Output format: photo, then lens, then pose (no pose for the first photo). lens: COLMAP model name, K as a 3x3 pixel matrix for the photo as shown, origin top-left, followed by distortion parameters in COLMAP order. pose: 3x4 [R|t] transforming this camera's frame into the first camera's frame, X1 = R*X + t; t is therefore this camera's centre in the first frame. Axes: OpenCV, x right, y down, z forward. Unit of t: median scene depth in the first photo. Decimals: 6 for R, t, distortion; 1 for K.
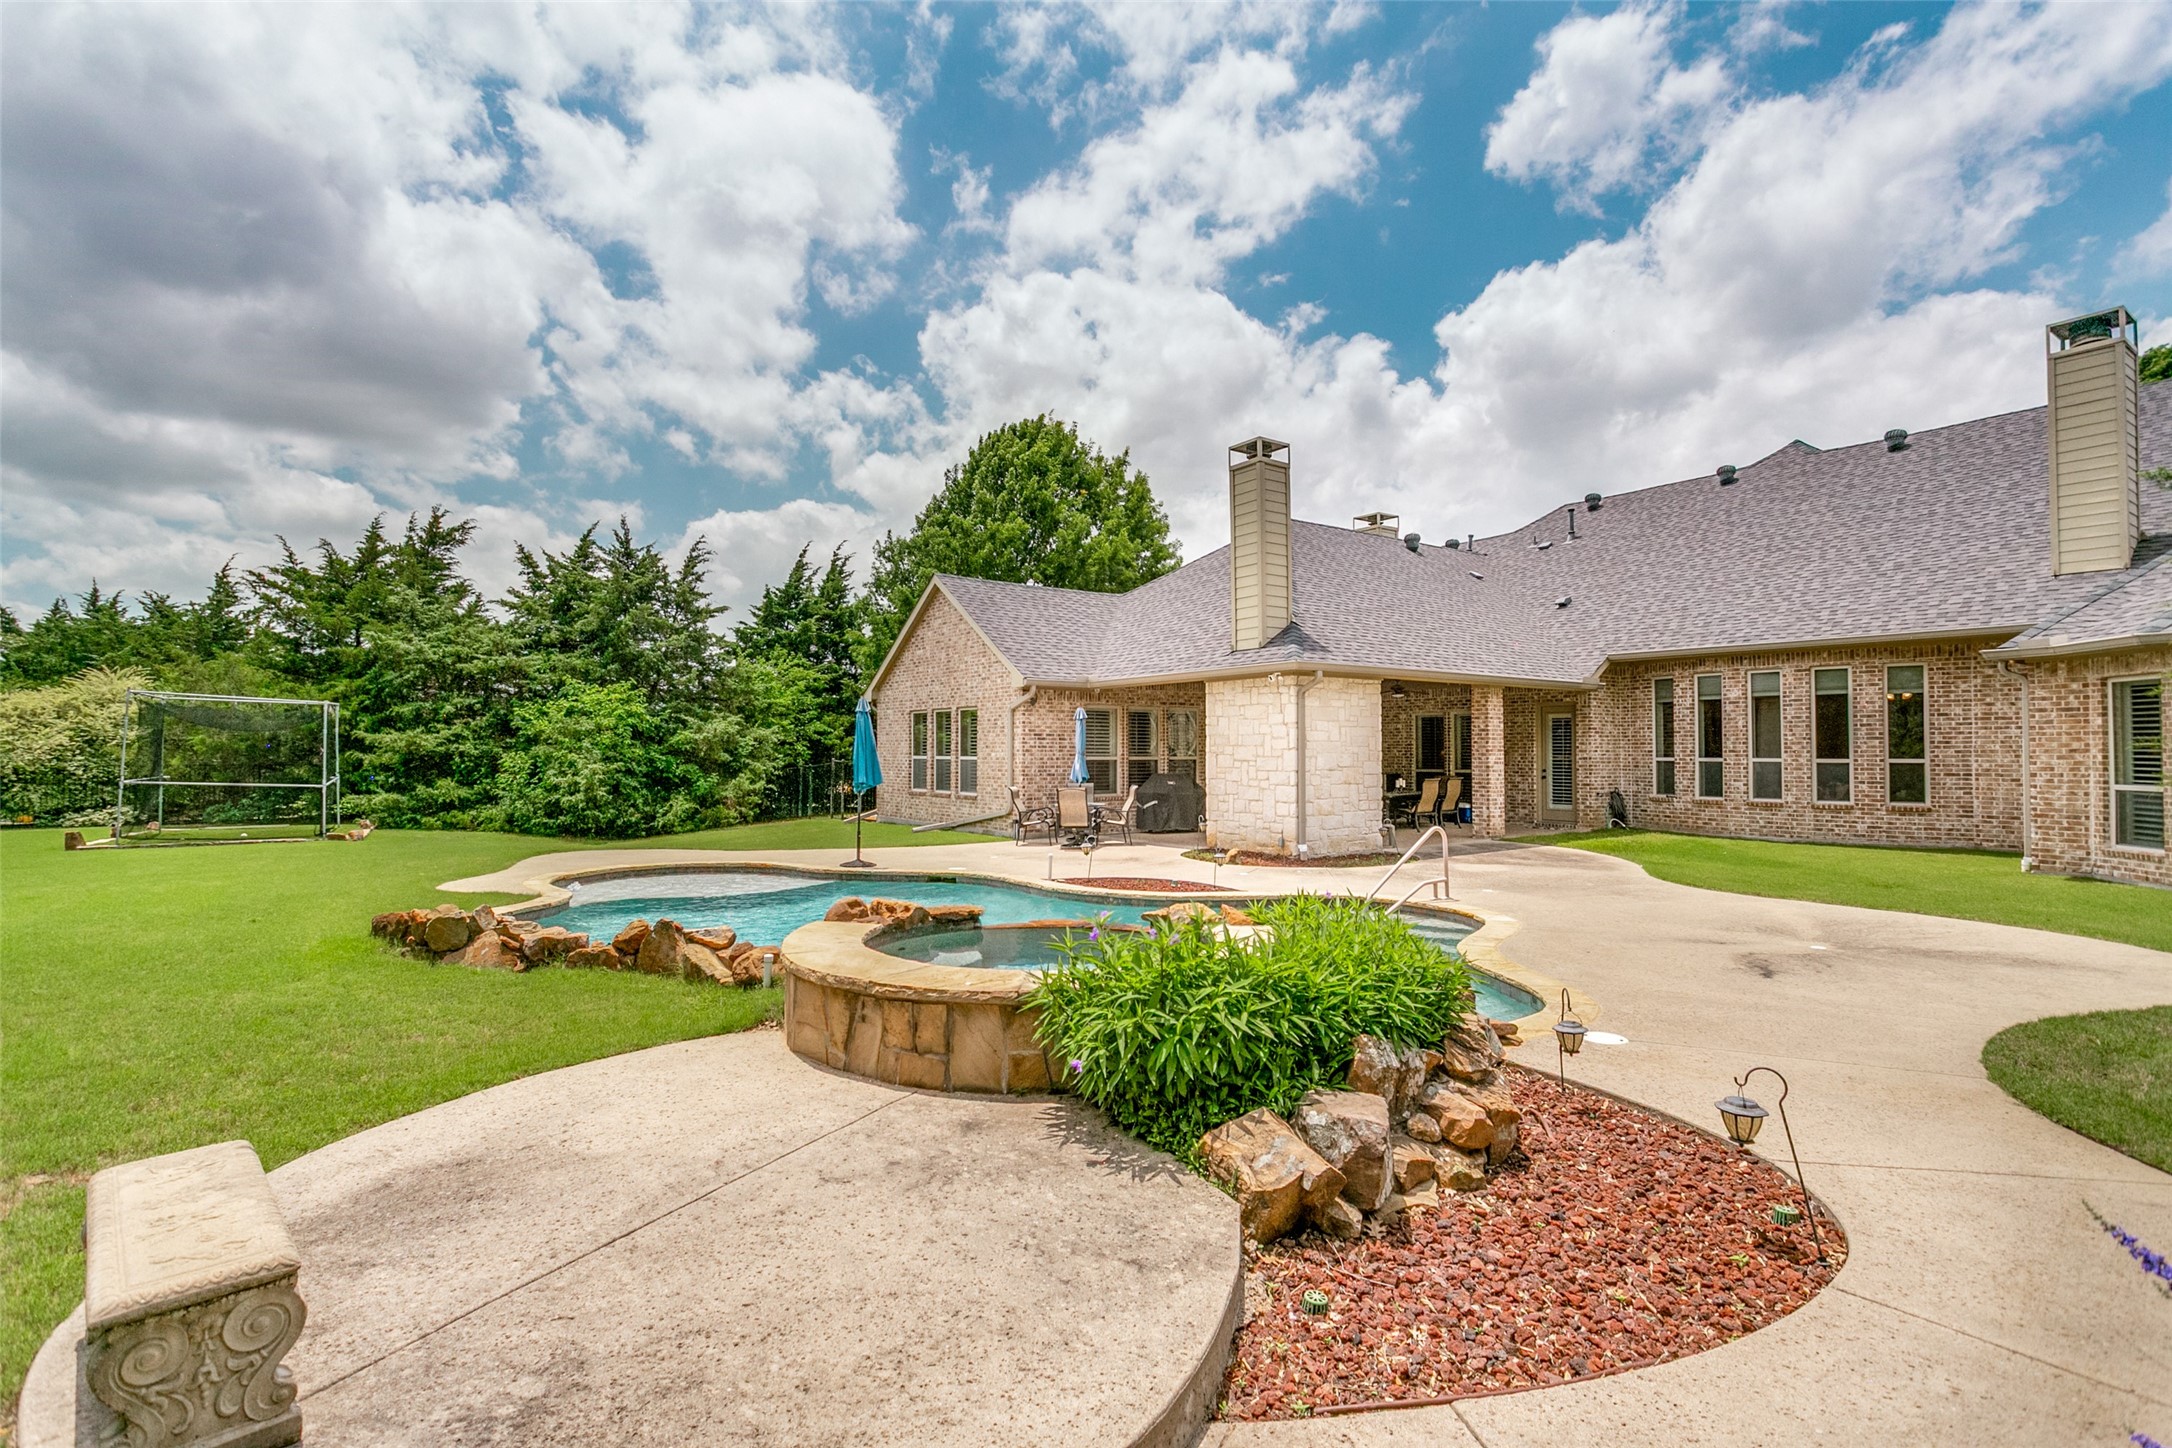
lens RADIAL K [[1032.7, 0, 1070.7], [0, 1032.7, 723.2], [0, 0, 1]] dist [-0.000506, 0.001769]
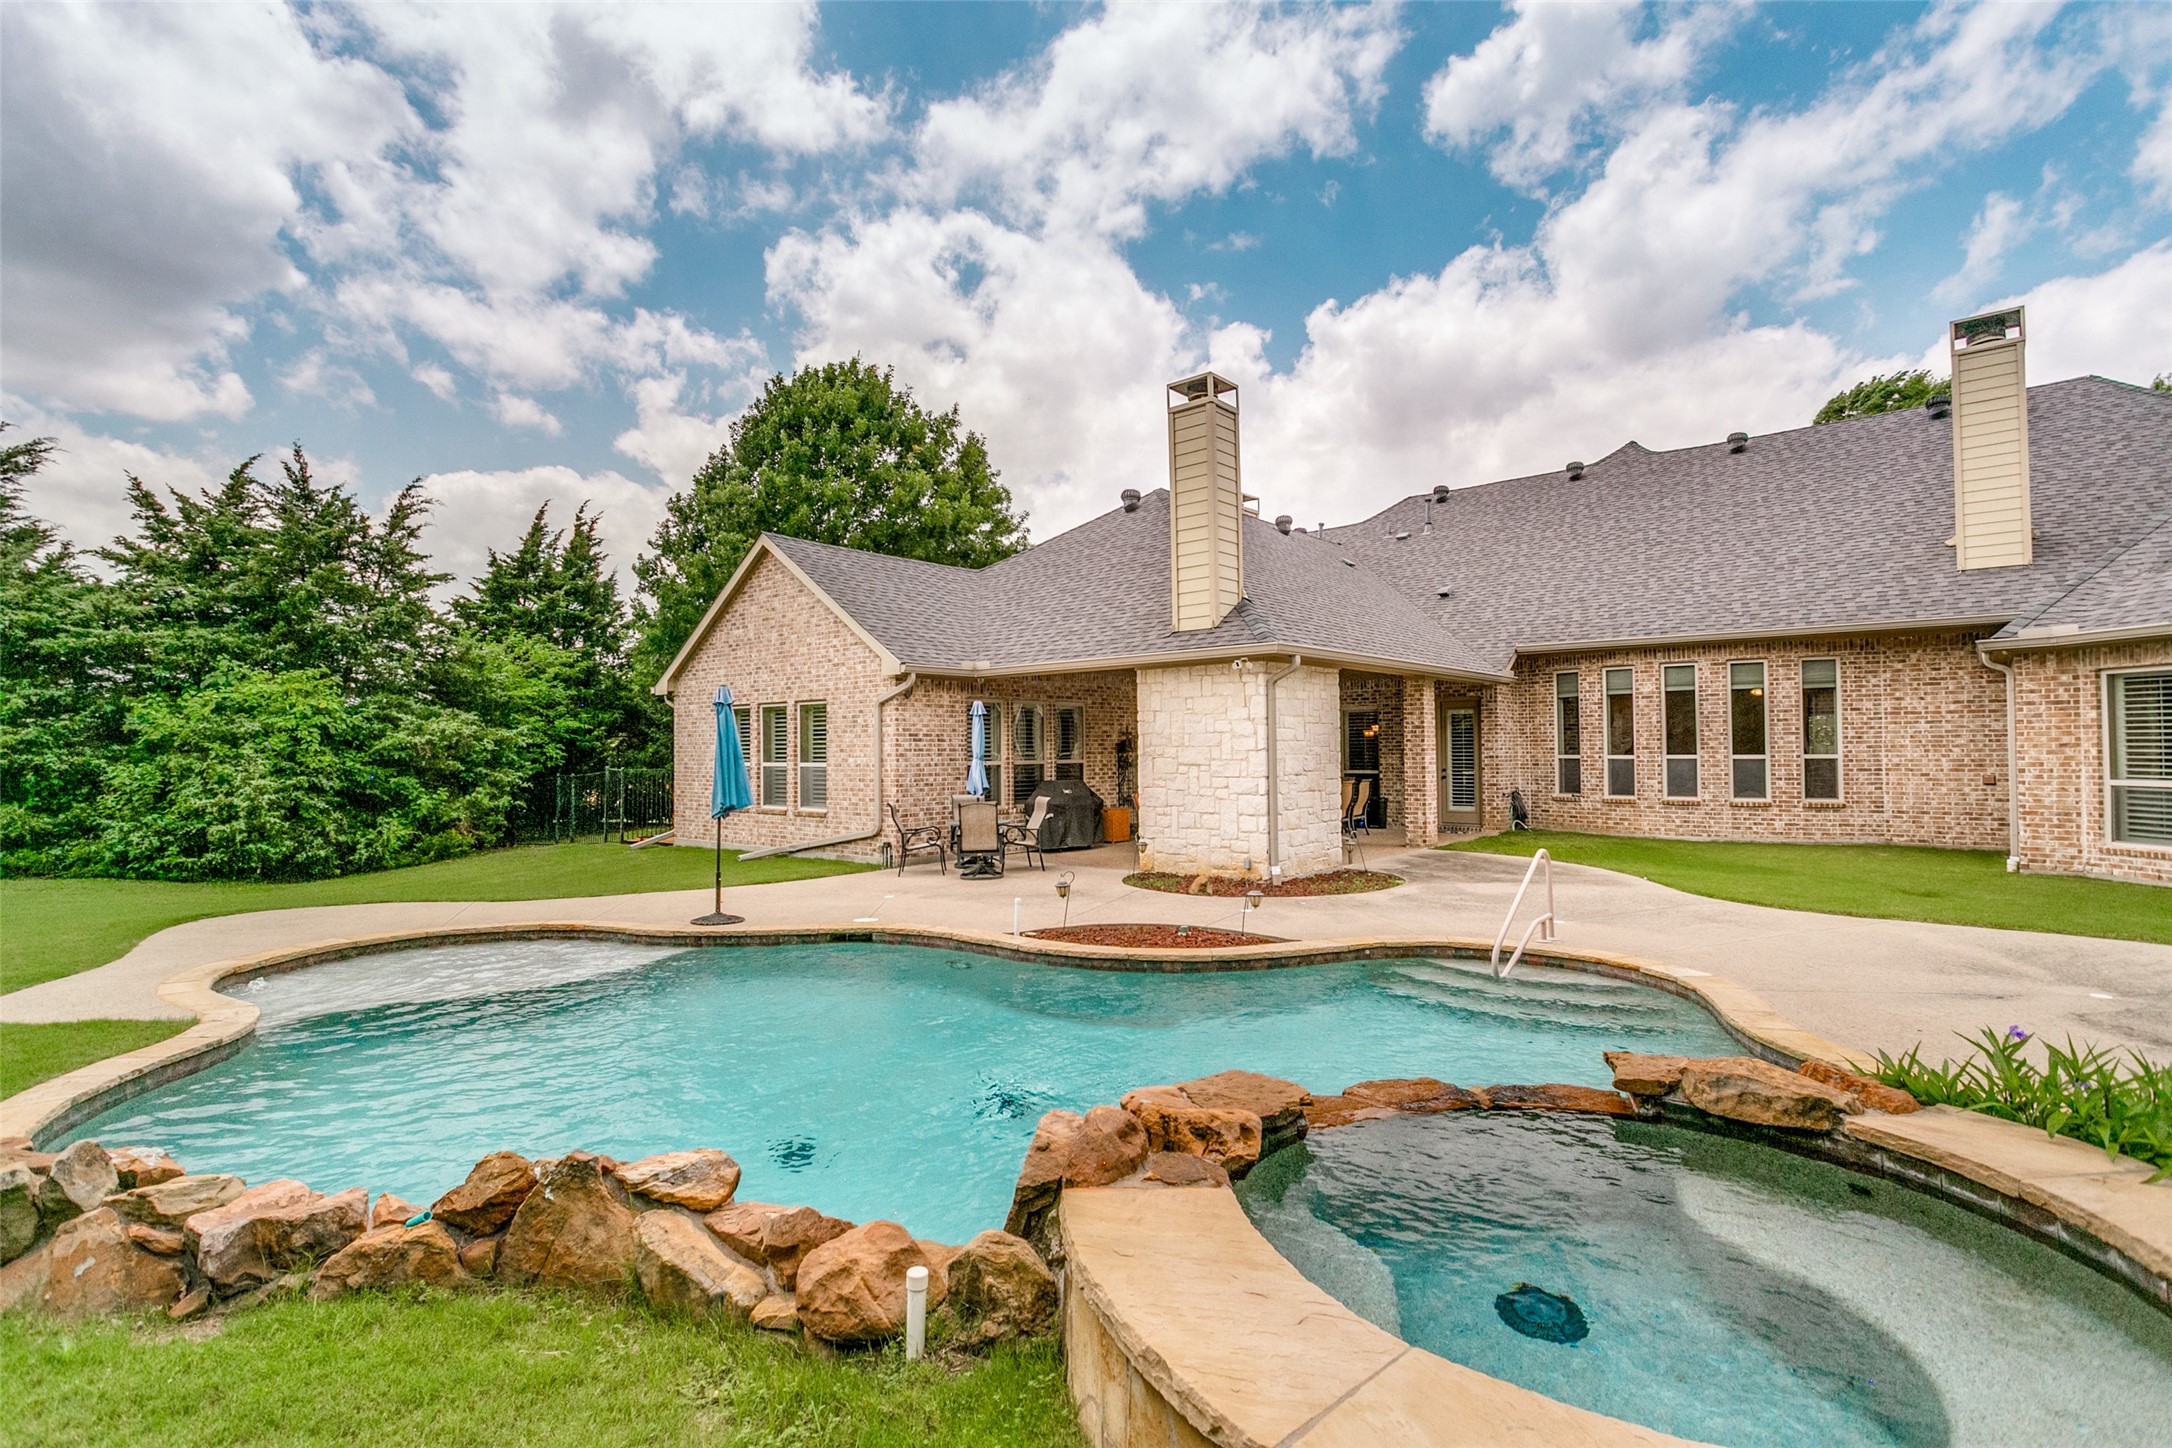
lens RADIAL K [[1032.7, 0, 1070.7], [0, 1032.7, 723.2], [0, 0, 1]] dist [-0.000506, 0.001769]
pose [[0.968727, -0.002862, 0.248114, -0.106470], [0.002704, 0.999996, 0.000977, 0.001653], [-0.248116, -0.000276, 0.968730, 0.185884]]
